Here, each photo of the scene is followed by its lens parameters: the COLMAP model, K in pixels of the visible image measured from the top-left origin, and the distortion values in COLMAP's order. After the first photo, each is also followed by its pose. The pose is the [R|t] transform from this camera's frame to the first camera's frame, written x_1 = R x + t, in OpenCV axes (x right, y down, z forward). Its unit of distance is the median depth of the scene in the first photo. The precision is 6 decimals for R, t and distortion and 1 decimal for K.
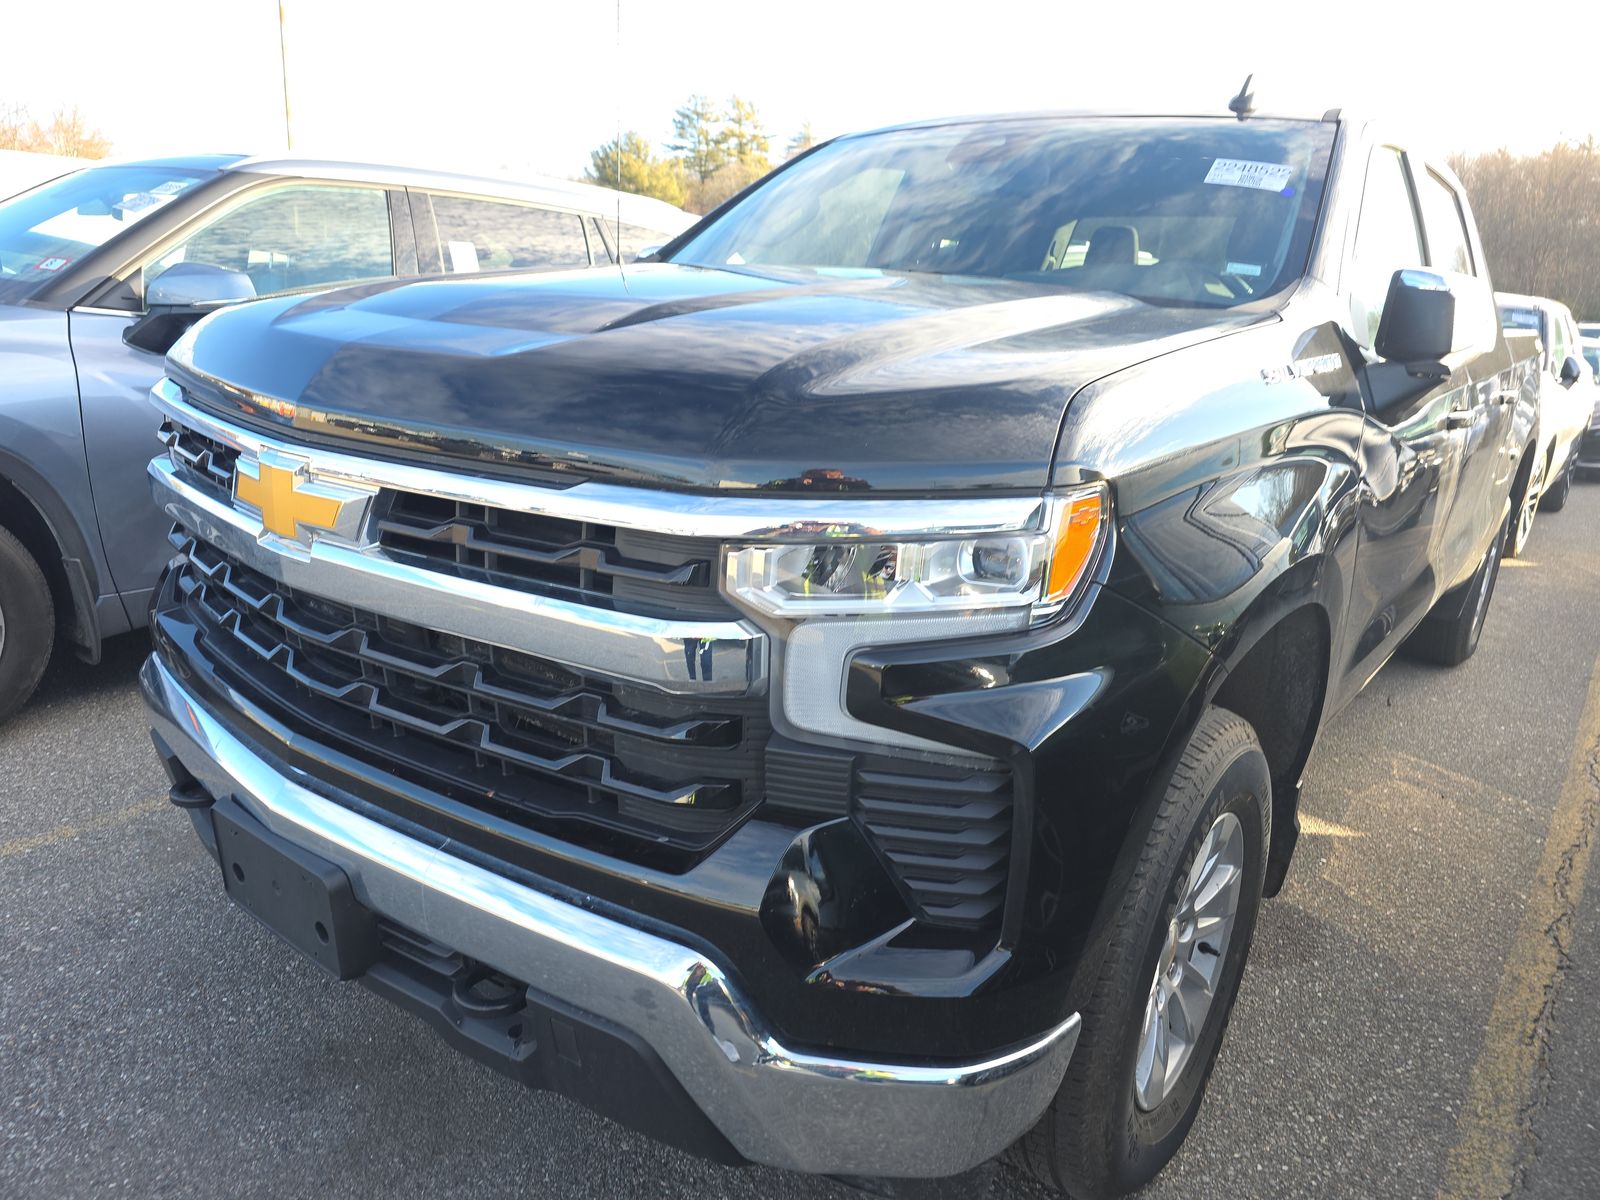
lens RADIAL K [[1065.1, 0, 773.0], [0, 1065.1, 595.6], [0, 0, 1]] dist [0.038620, -0.000455]
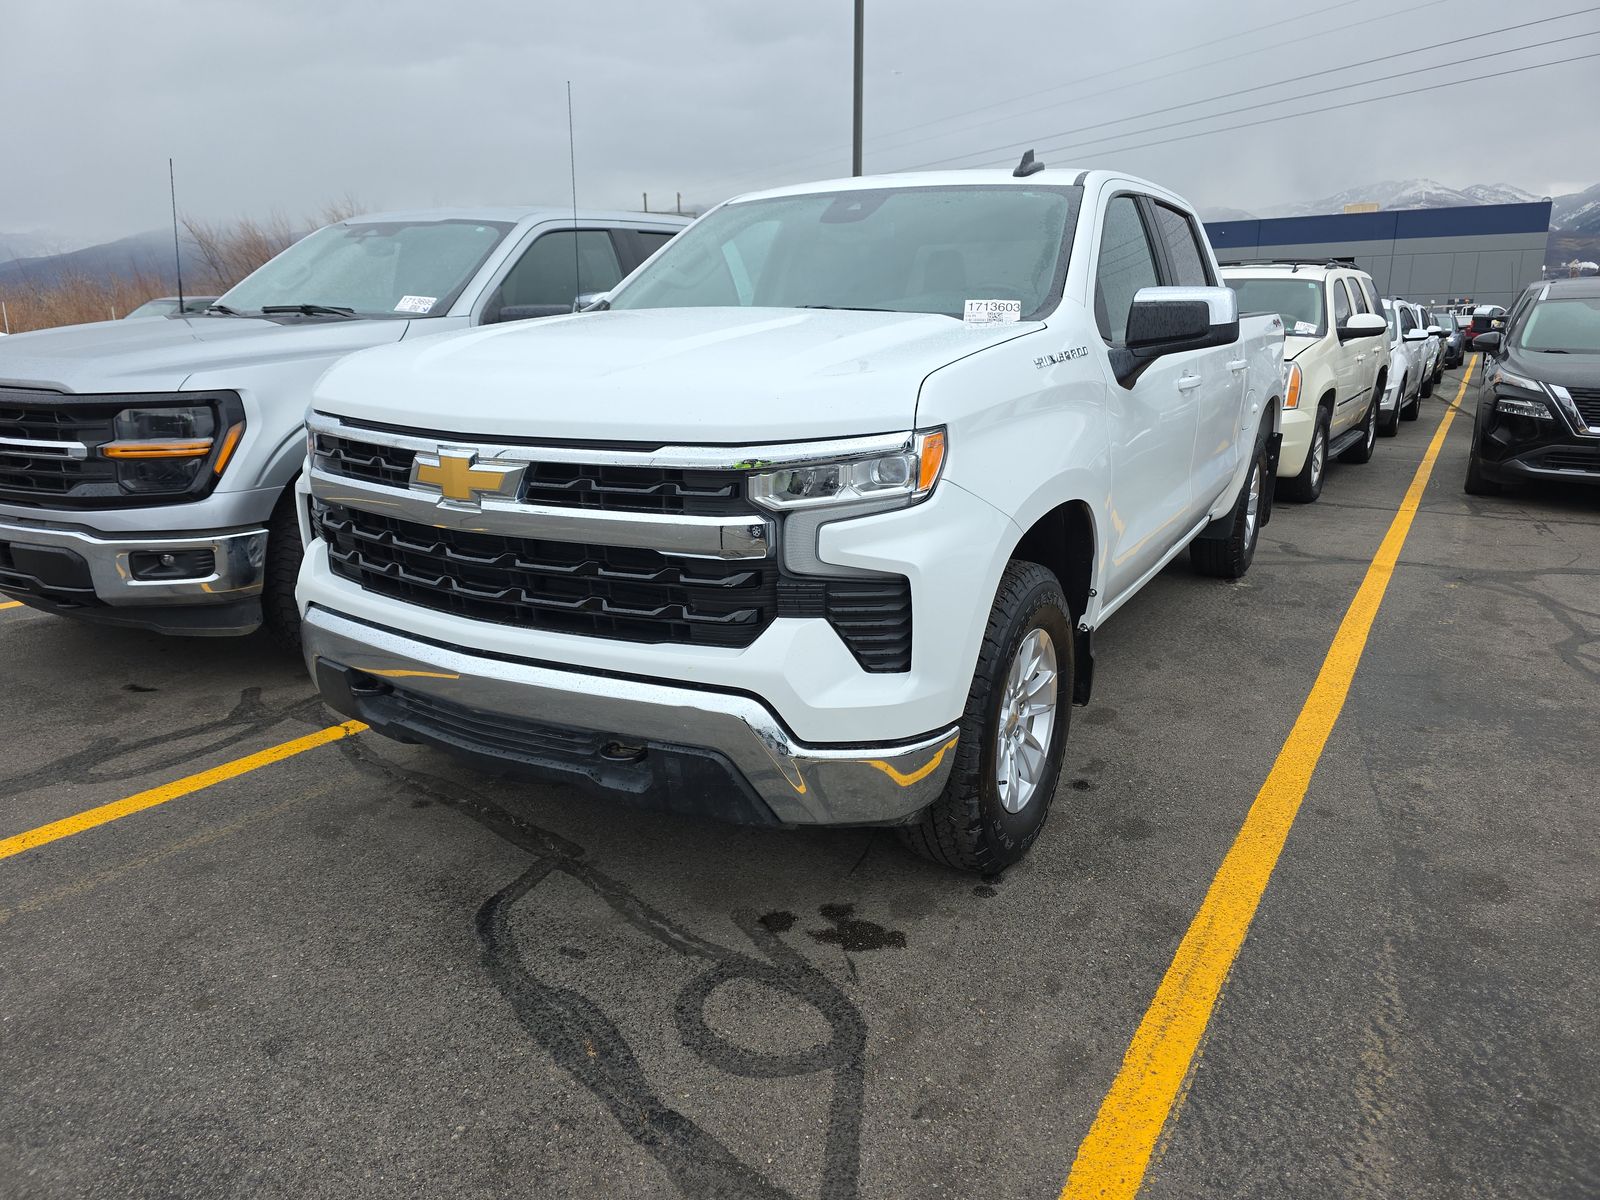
lens RADIAL K [[1065.1, 0, 798.5], [0, 1065.1, 597.1], [0, 0, 1]] dist [0.038620, -0.000455]
pose [[0.986378, -0.096341, 0.133328, -0.199834], [0.096664, 0.995309, 0.004062, 0.148993], [-0.133094, 0.008881, 0.991064, -0.742845]]
